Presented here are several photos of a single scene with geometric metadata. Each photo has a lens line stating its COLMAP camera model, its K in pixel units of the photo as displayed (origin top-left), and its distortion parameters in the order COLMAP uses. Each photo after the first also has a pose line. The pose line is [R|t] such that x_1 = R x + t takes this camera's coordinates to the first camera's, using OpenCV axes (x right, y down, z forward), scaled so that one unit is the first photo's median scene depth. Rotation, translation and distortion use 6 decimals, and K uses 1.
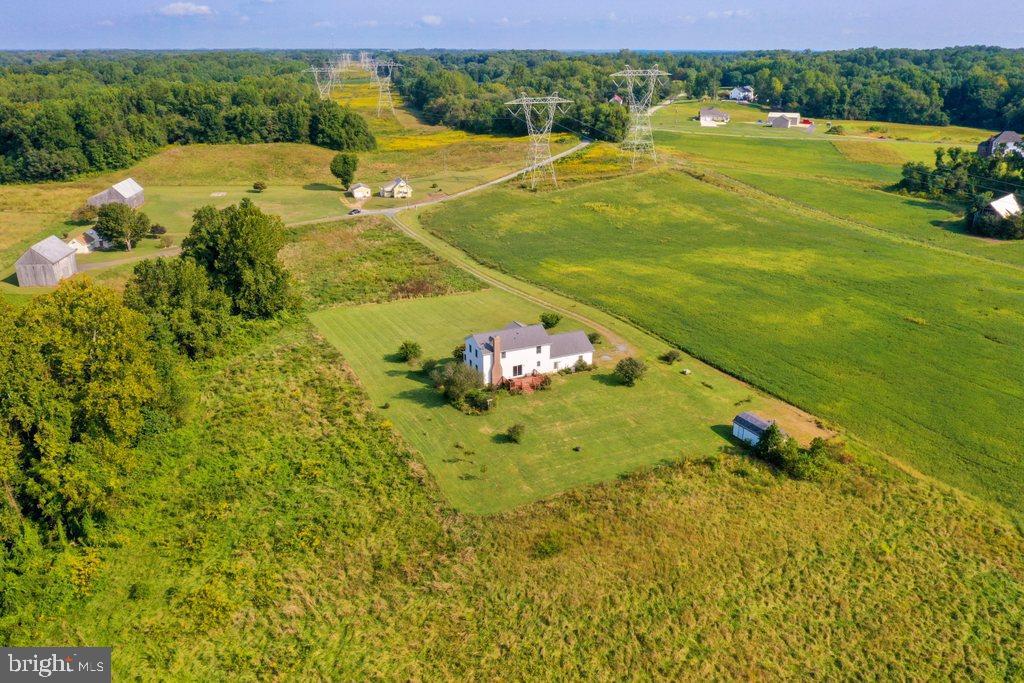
lens RADIAL K [[807.8, 0, 516.0], [0, 807.8, 340.2], [0, 0, 1]] dist [-0.004458, -0.006032]
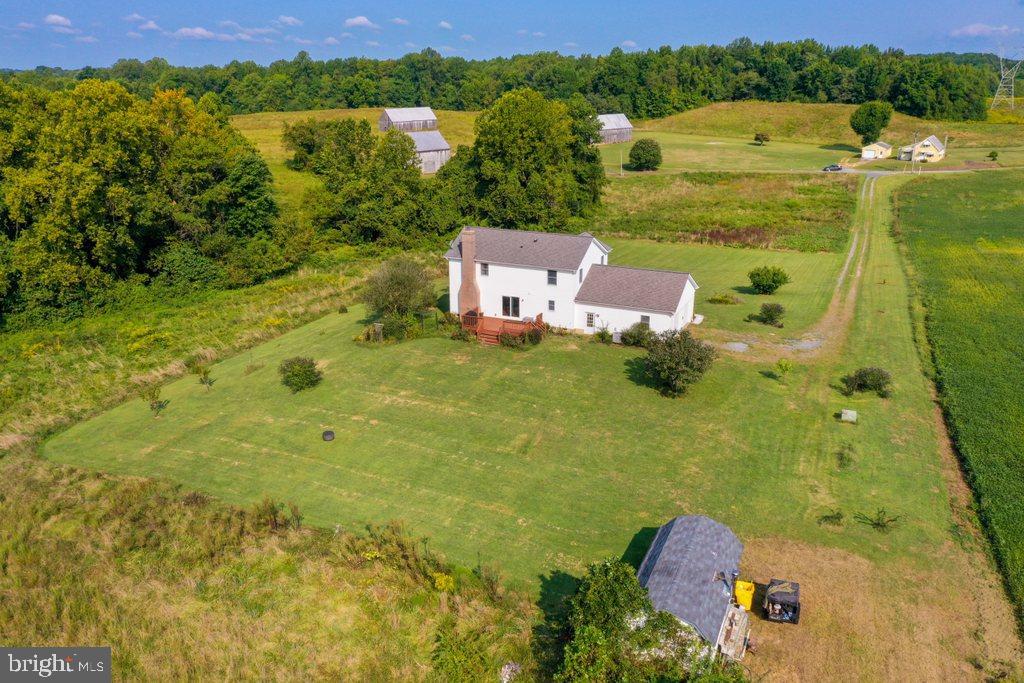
lens RADIAL K [[807.8, 0, 516.0], [0, 807.8, 340.2], [0, 0, 1]] dist [-0.004458, -0.006032]
pose [[0.646926, 0.236720, -0.724879, 0.384628], [-0.257892, 0.962501, 0.084160, 0.012519], [0.717620, 0.132495, 0.683716, 0.617402]]
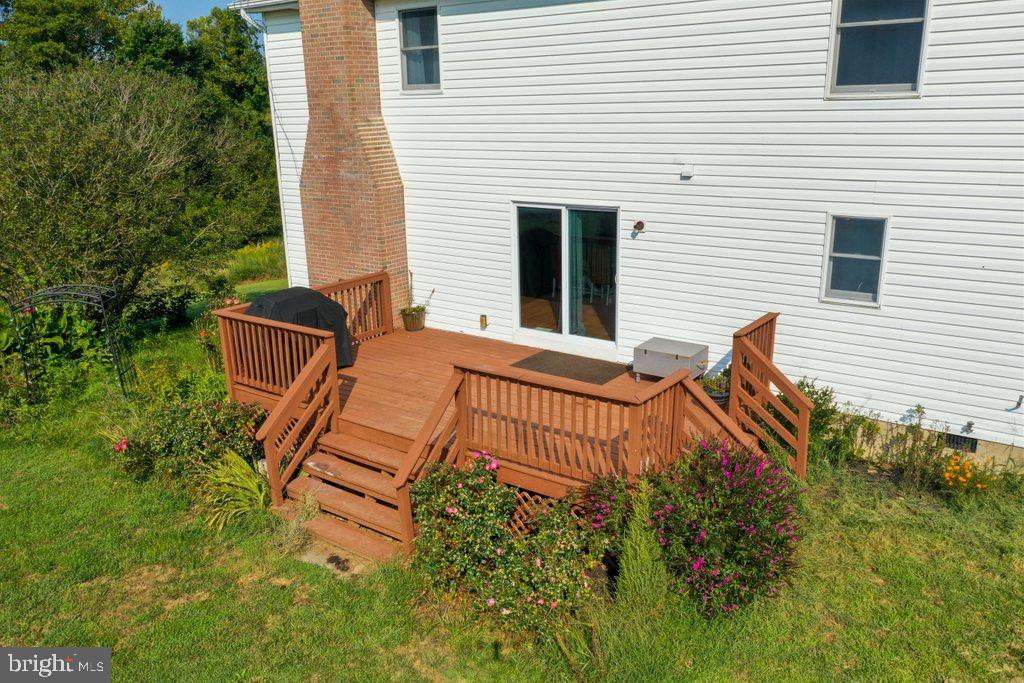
lens RADIAL K [[807.8, 0, 516.0], [0, 807.8, 340.2], [0, 0, 1]] dist [-0.004458, -0.006032]
pose [[0.484564, 0.233626, -0.842981, 0.071228], [-0.273470, 0.955832, 0.107705, 0.035421], [0.830910, 0.178340, 0.527052, 0.919319]]
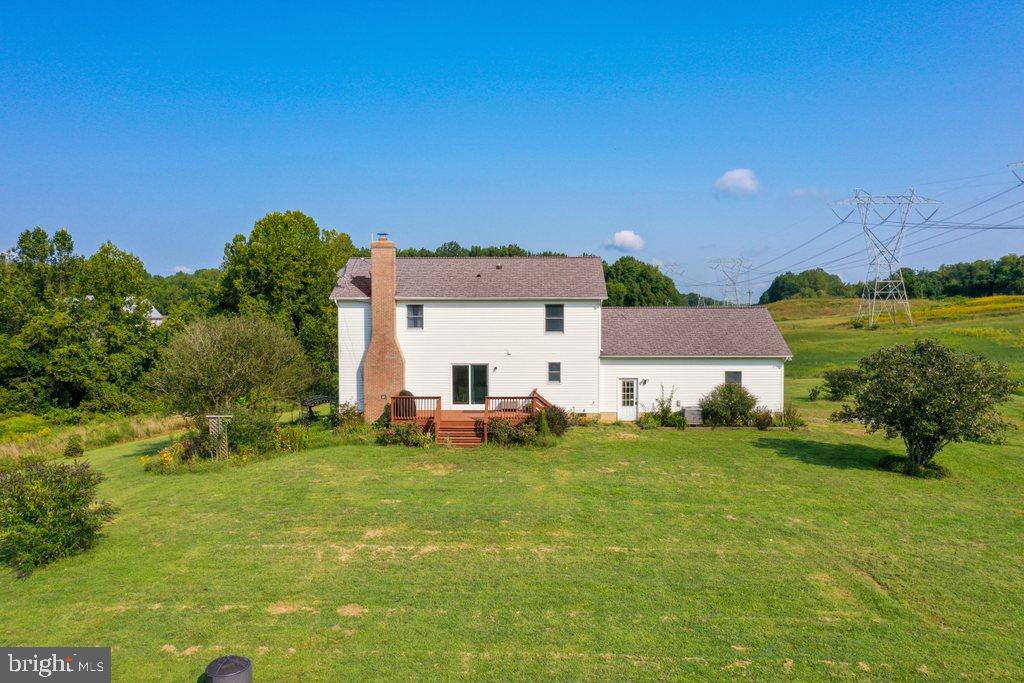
lens RADIAL K [[807.8, 0, 516.0], [0, 807.8, 340.2], [0, 0, 1]] dist [-0.004458, -0.006032]
pose [[0.890272, 0.009328, -0.455333, 0.138134], [-0.148586, 0.951032, -0.271035, 0.093014], [0.430508, 0.308951, 0.848064, 0.739601]]
